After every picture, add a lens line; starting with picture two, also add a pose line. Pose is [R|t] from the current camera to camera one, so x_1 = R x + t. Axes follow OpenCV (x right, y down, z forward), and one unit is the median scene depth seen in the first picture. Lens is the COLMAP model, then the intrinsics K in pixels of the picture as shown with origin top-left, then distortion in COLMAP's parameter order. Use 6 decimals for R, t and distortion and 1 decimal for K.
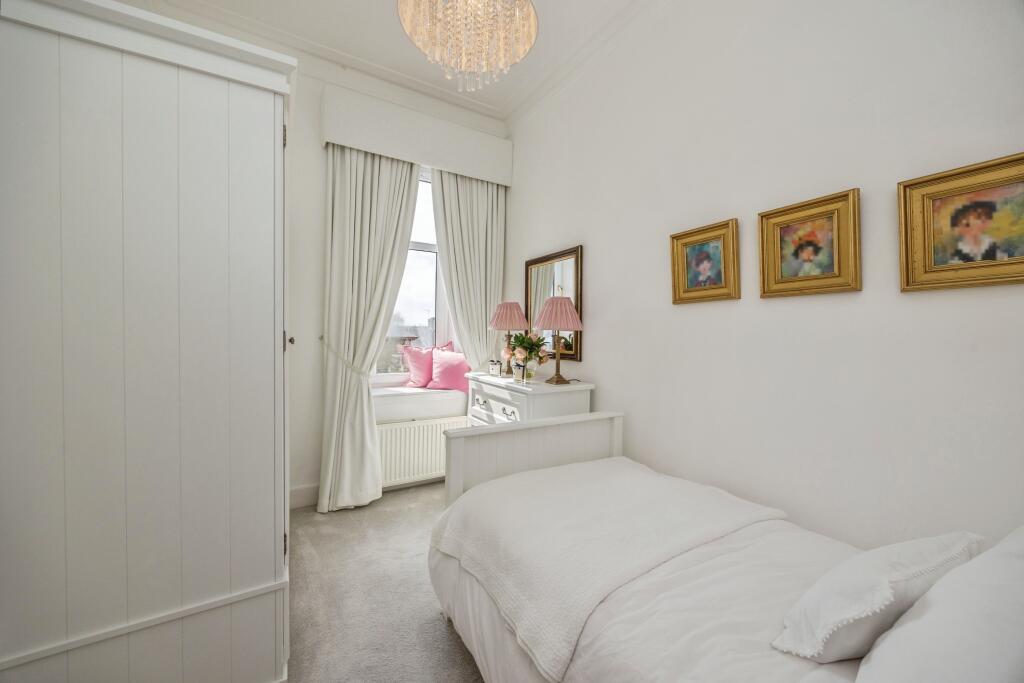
lens RADIAL K [[392.2, 0, 511.4], [0, 392.2, 327.4], [0, 0, 1]] dist [0.000863, 0.000229]
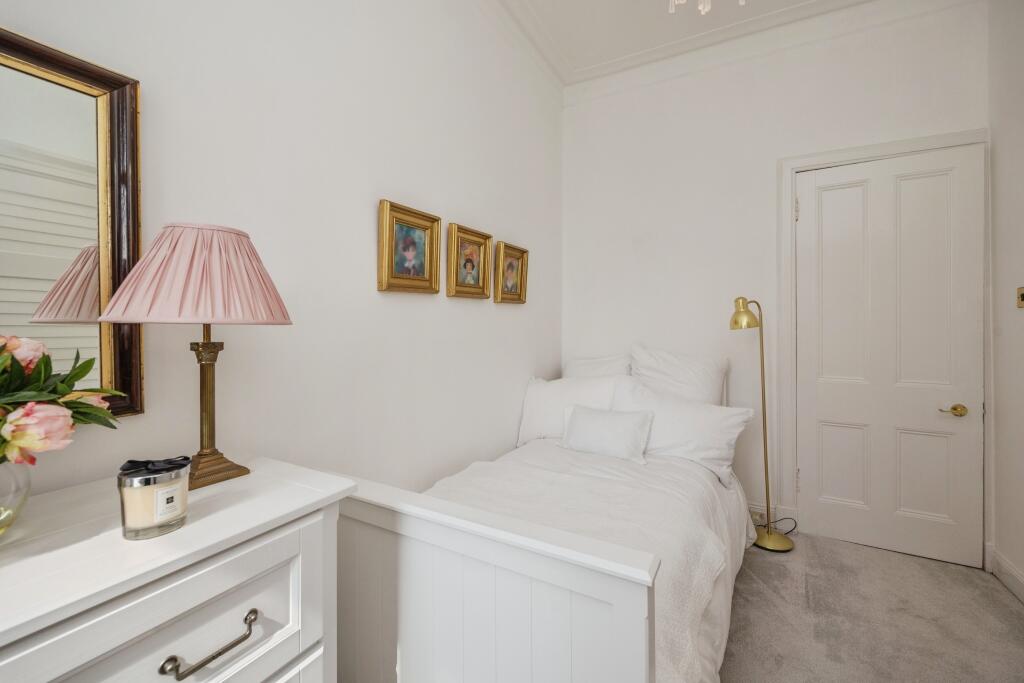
lens RADIAL K [[392.2, 0, 511.4], [0, 392.2, 327.4], [0, 0, 1]] dist [0.000863, 0.000229]
pose [[-0.497409, -0.010962, 0.867447, -0.281758], [-0.005733, 0.999940, 0.009349, 0.003569], [-0.867497, -0.000322, -0.497442, 0.868487]]
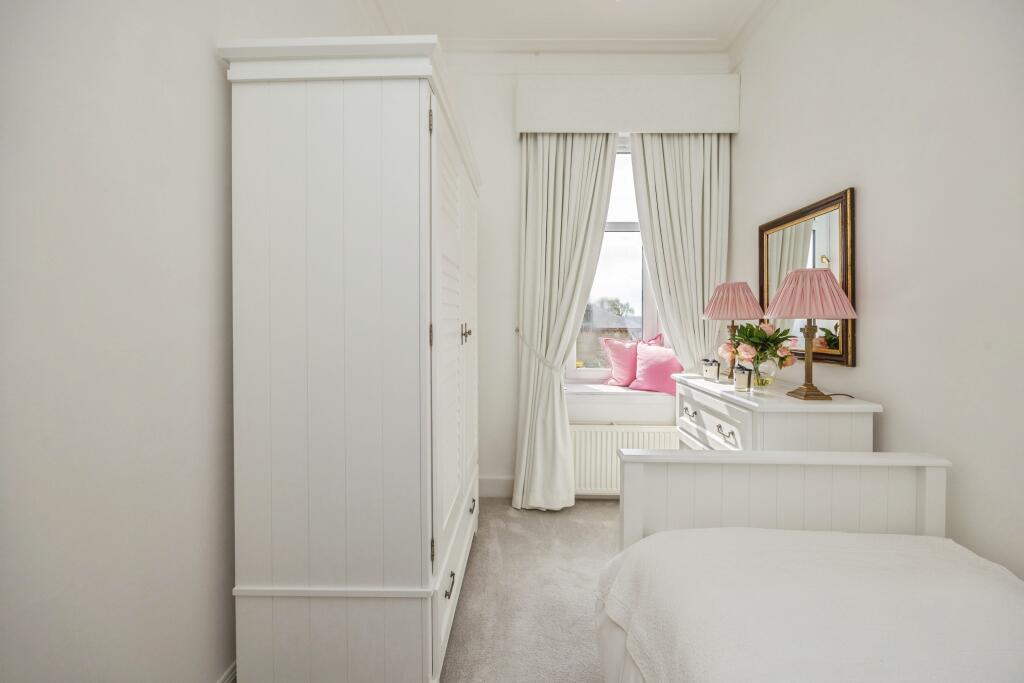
lens RADIAL K [[405.3, 0, 510.4], [0, 405.3, 318.0], [0, 0, 1]] dist [0.001847, 0.000557]
pose [[0.847756, -0.017020, -0.530114, 0.049805], [0.016561, 0.999847, -0.005618, 0.001237], [0.530128, -0.004016, 0.847908, 0.127162]]
